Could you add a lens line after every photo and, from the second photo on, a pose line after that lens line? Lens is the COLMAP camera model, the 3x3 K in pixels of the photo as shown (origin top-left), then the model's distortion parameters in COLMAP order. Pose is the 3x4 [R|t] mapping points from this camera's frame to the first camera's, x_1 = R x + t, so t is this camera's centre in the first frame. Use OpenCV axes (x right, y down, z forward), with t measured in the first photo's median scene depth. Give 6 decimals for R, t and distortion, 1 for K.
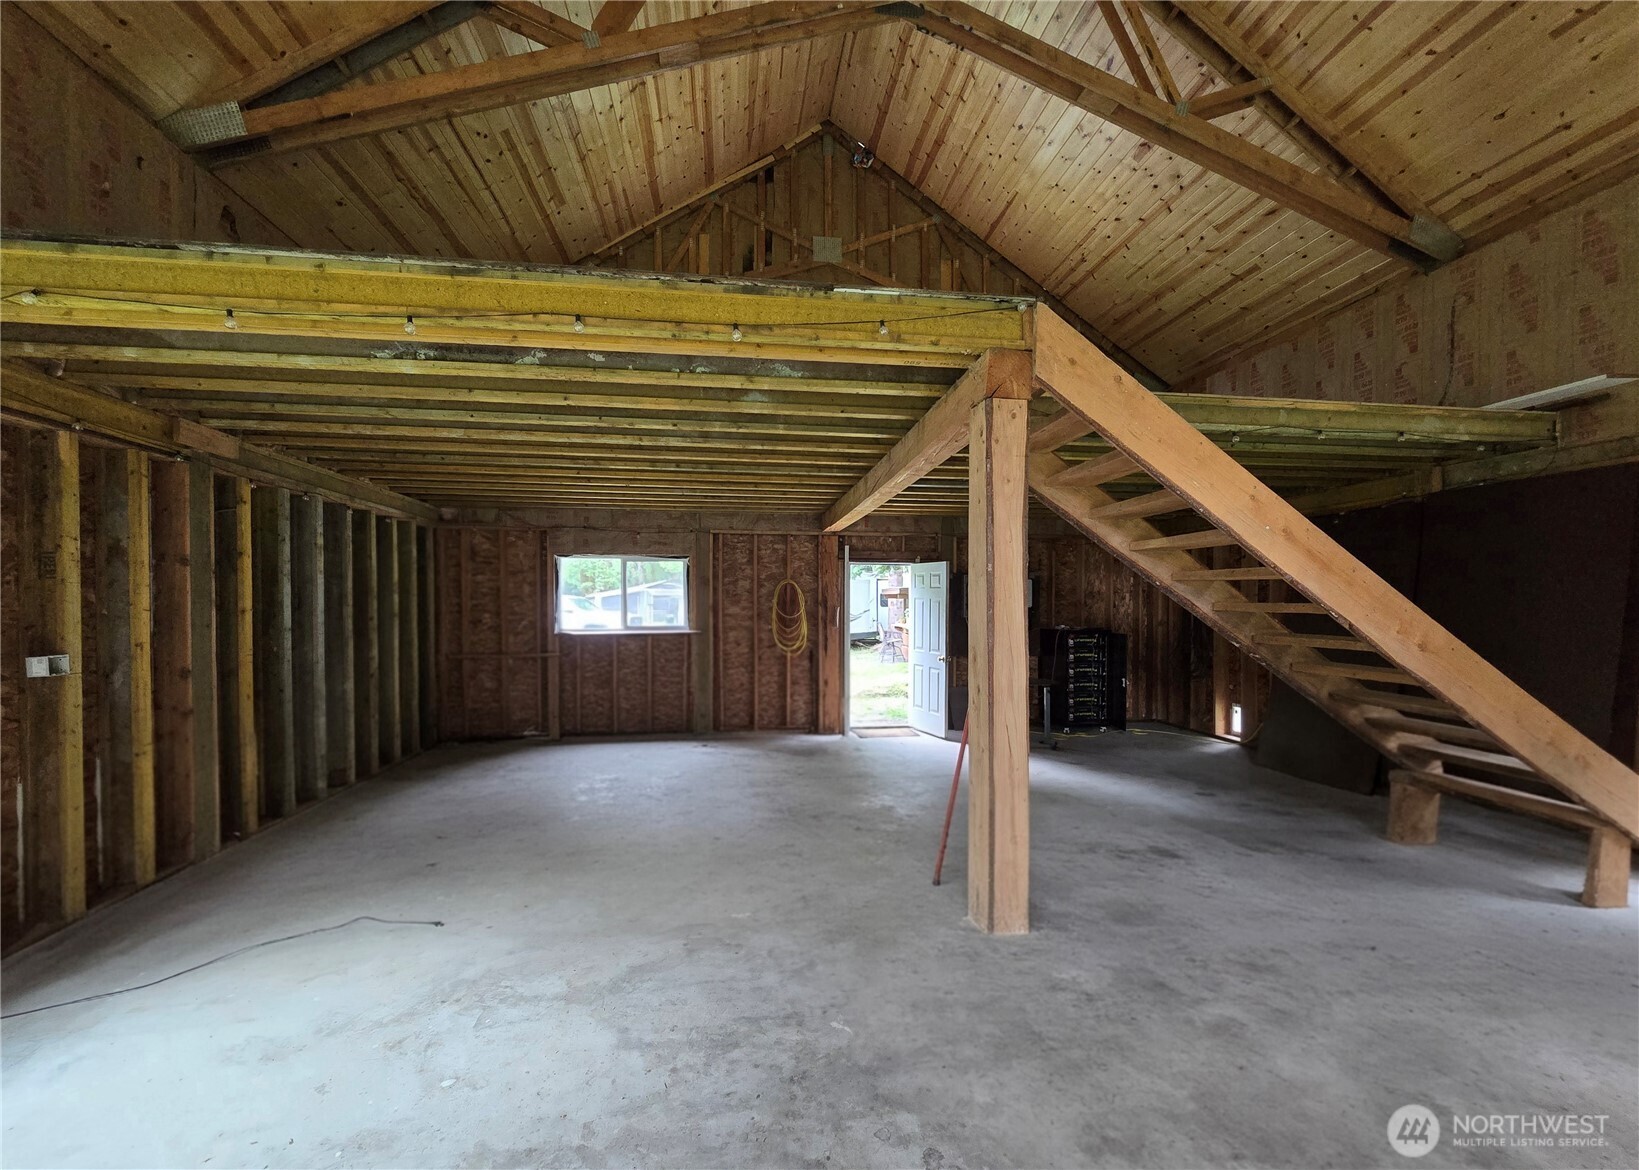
lens RADIAL K [[667.5, 0, 830.0], [0, 667.5, 602.8], [0, 0, 1]] dist [-0.002687, 0.000746]
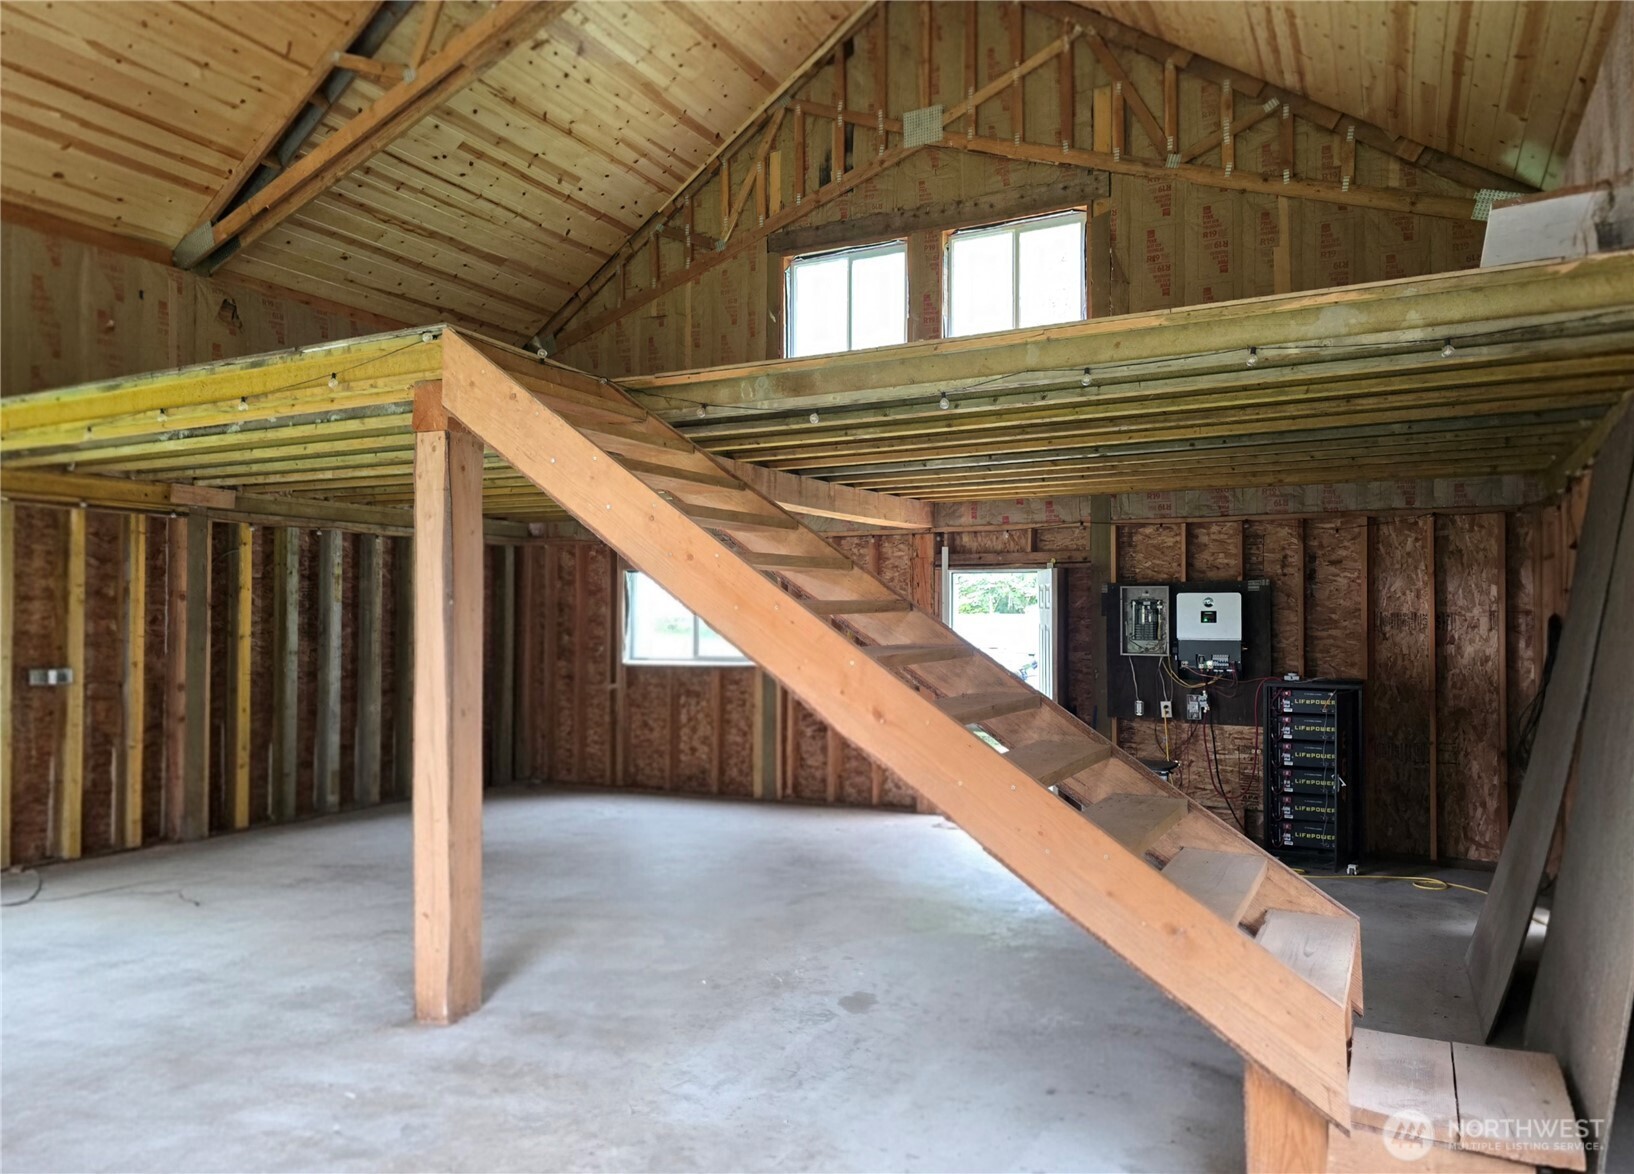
lens RADIAL K [[1085.3, 0, 830.7], [0, 1085.3, 588.5], [0, 0, 1]] dist [0.038496, -0.014138]
pose [[0.809783, -0.012187, -0.586602, 0.633614], [-0.003104, 0.999681, -0.025053, -0.015628], [0.586721, 0.022108, 0.809487, 0.025152]]
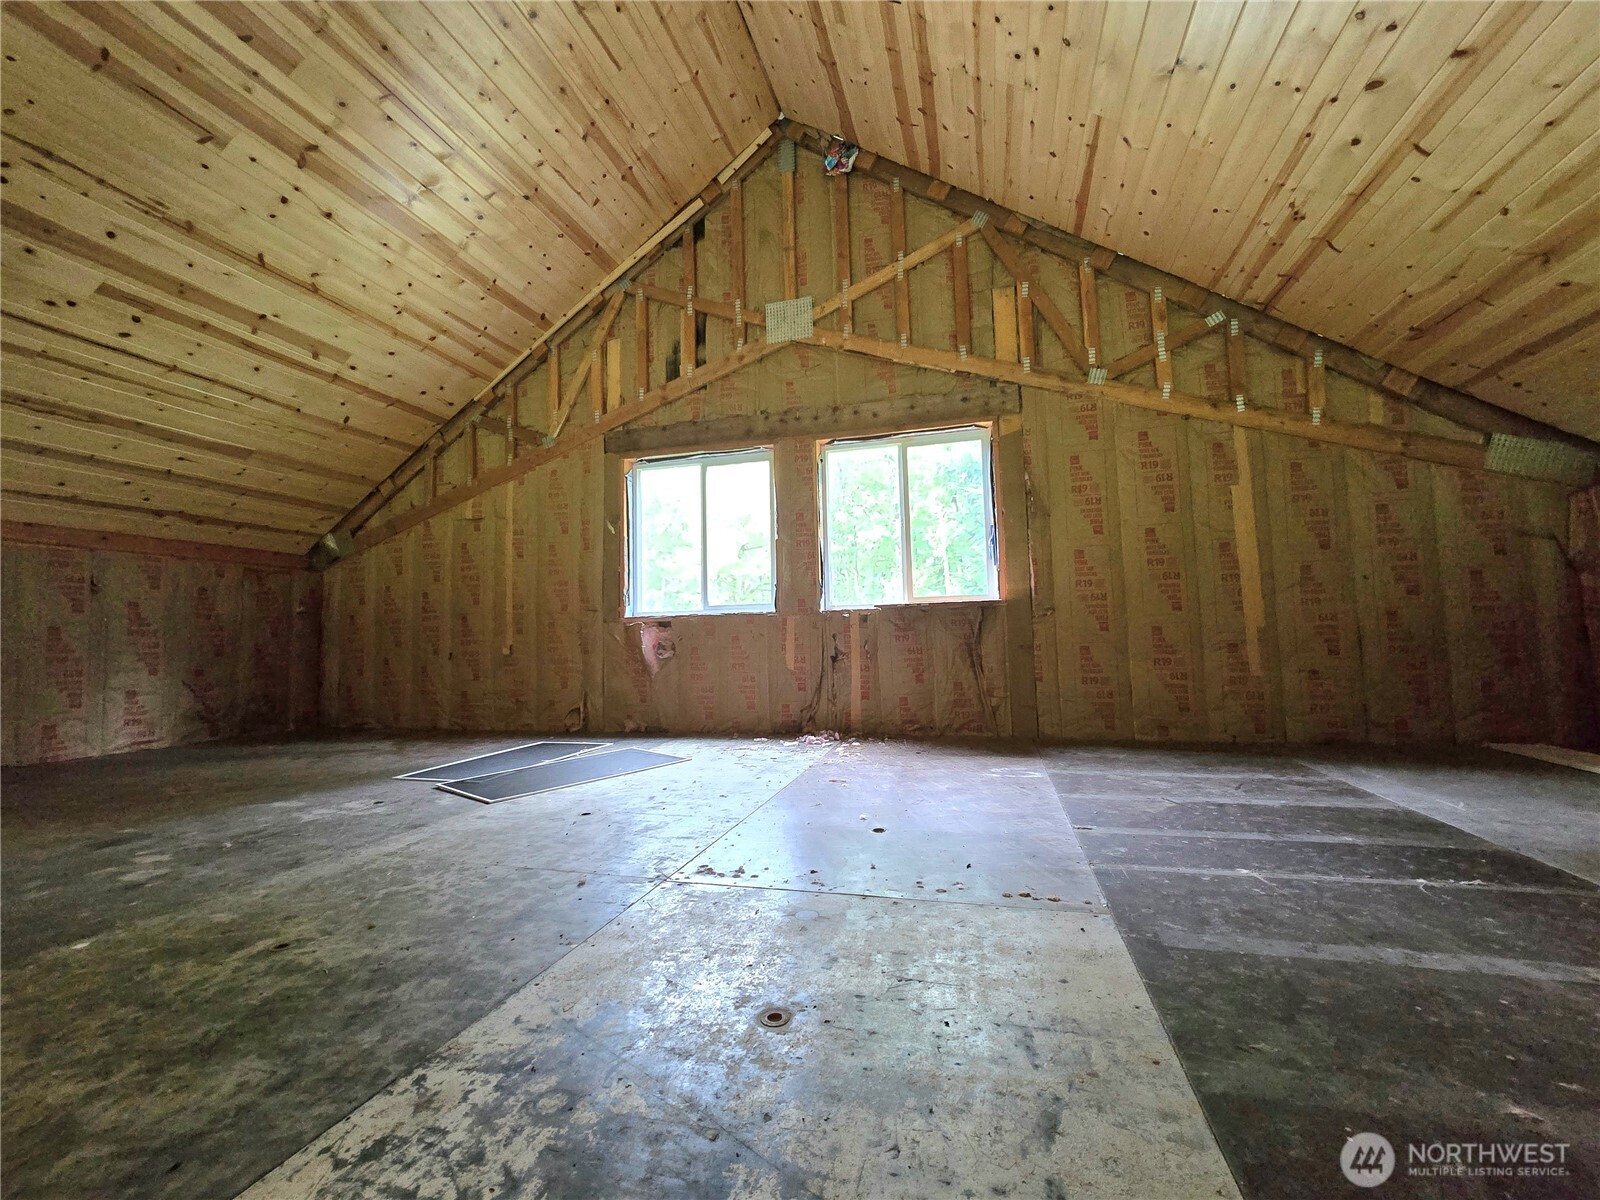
lens RADIAL K [[649.9, 0, 809.7], [0, 649.9, 589.6], [0, 0, 1]] dist [-0.002178, 0.000573]
pose [[0.913893, -0.052511, -0.402544, 0.256187], [0.022714, 0.996660, -0.078444, -0.259539], [0.405319, 0.062546, 0.912033, 0.526436]]
